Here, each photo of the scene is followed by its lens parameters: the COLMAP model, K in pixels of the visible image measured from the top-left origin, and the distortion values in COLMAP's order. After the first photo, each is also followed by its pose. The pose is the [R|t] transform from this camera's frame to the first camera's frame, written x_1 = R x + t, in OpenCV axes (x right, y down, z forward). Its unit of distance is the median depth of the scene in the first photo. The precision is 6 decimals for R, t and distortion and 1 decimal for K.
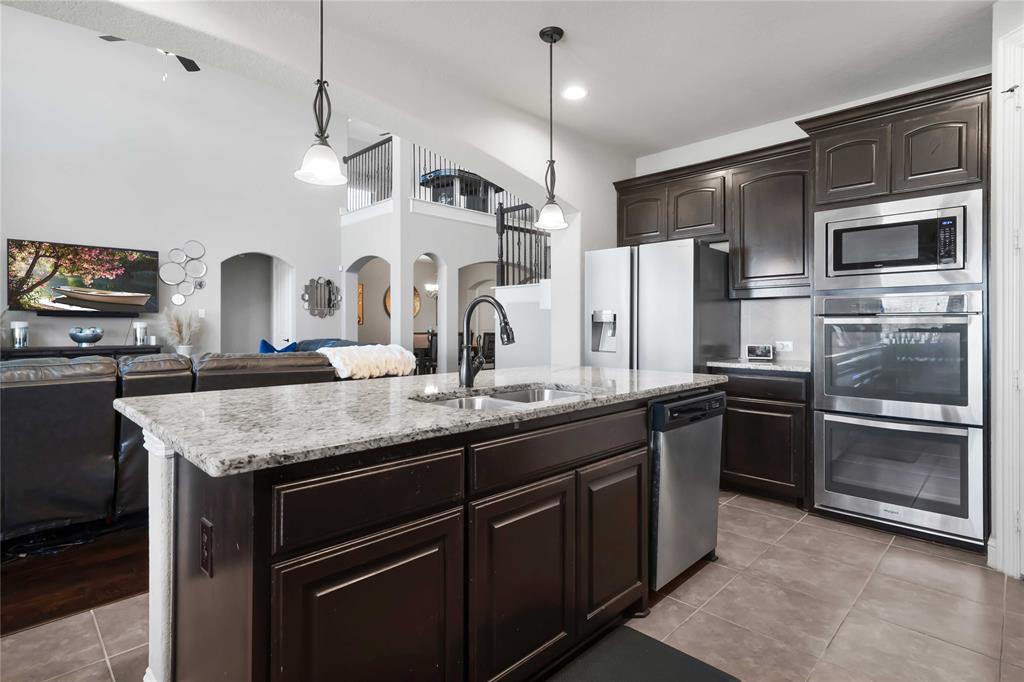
lens RADIAL K [[510.3, 0, 498.6], [0, 510.3, 329.6], [0, 0, 1]] dist [0.033915, 0.001201]
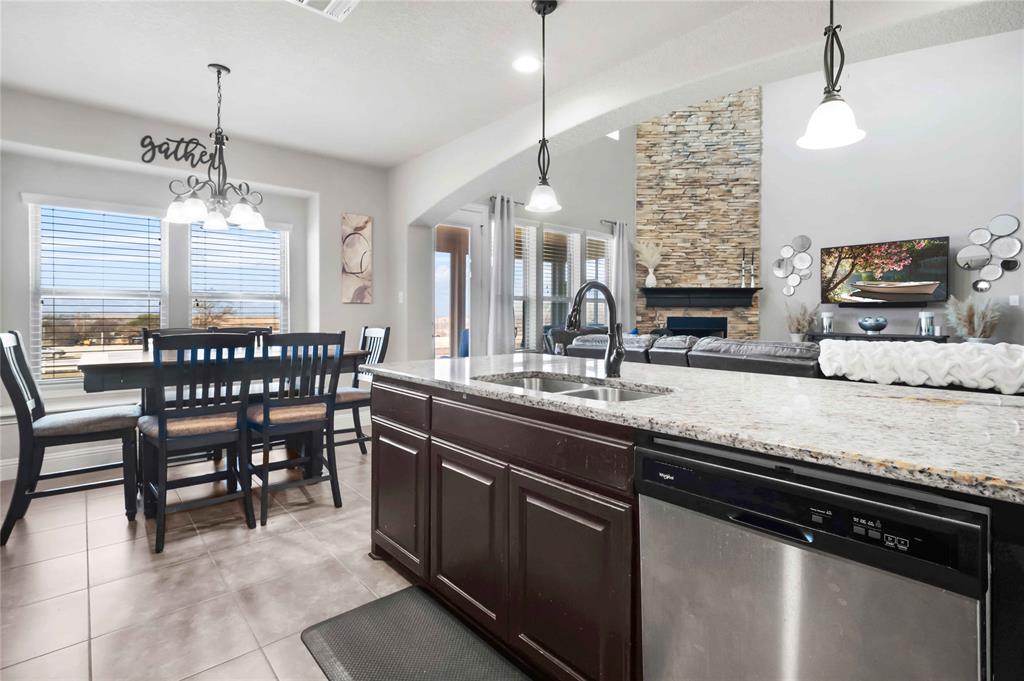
lens RADIAL K [[484.2, 0, 506.0], [0, 484.2, 320.6], [0, 0, 1]] dist [0.003446, 0.001556]
pose [[-0.083850, 0.003408, -0.996473, 0.305851], [-0.002977, 0.999989, 0.003670, 0.001846], [0.996474, 0.003274, -0.083839, 0.314673]]
